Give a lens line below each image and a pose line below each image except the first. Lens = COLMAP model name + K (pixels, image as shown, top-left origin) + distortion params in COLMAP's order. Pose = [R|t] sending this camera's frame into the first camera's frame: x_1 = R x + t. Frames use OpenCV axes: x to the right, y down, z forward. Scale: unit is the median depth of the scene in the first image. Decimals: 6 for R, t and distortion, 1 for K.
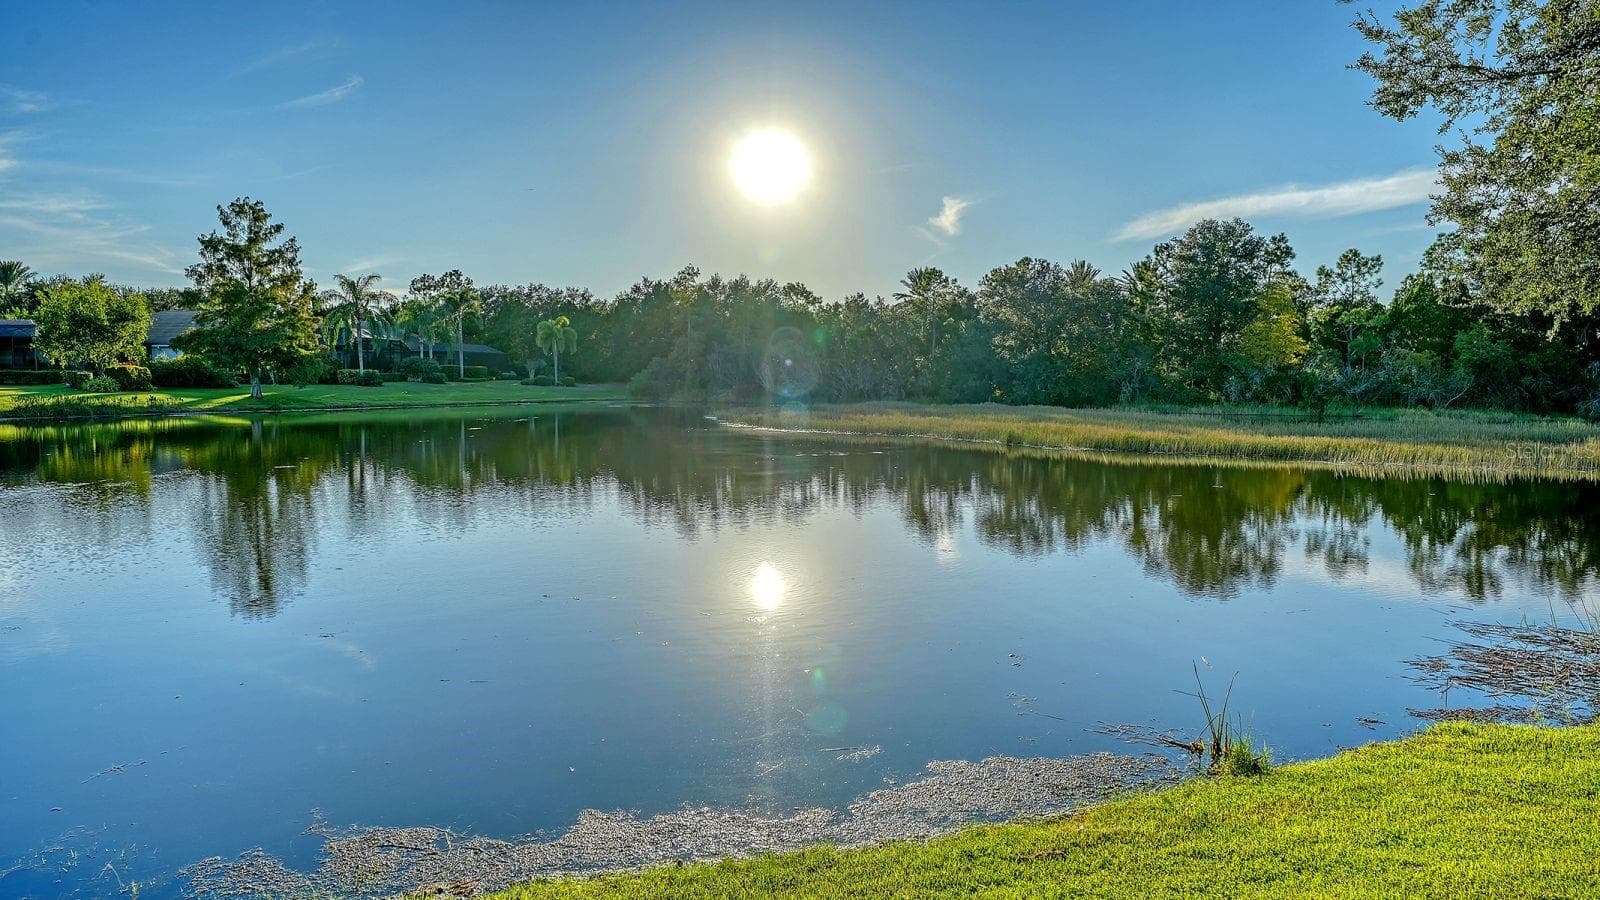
lens RADIAL K [[1017.2, 0, 791.2], [0, 1017.2, 458.6], [0, 0, 1]] dist [0.022763, 0.008351]
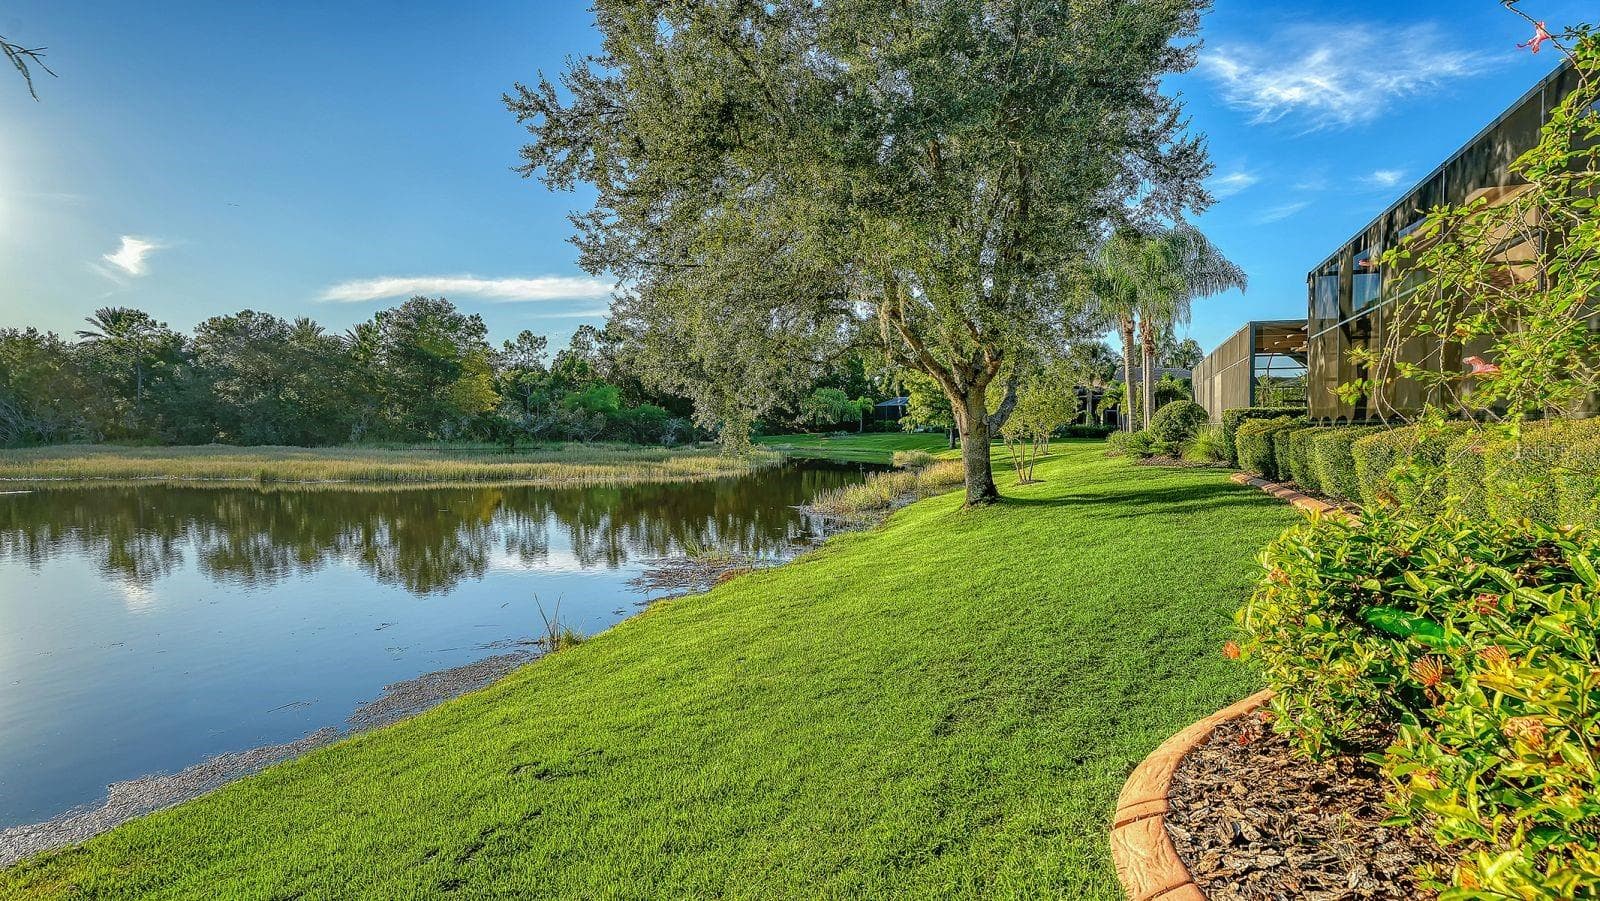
lens RADIAL K [[1017.2, 0, 799.8], [0, 1017.2, 451.7], [0, 0, 1]] dist [0.022763, 0.008351]
pose [[0.668849, -0.027173, 0.742902, -0.216103], [0.058260, 0.998174, -0.015942, 0.005986], [-0.741112, 0.053944, 0.669211, -0.181792]]
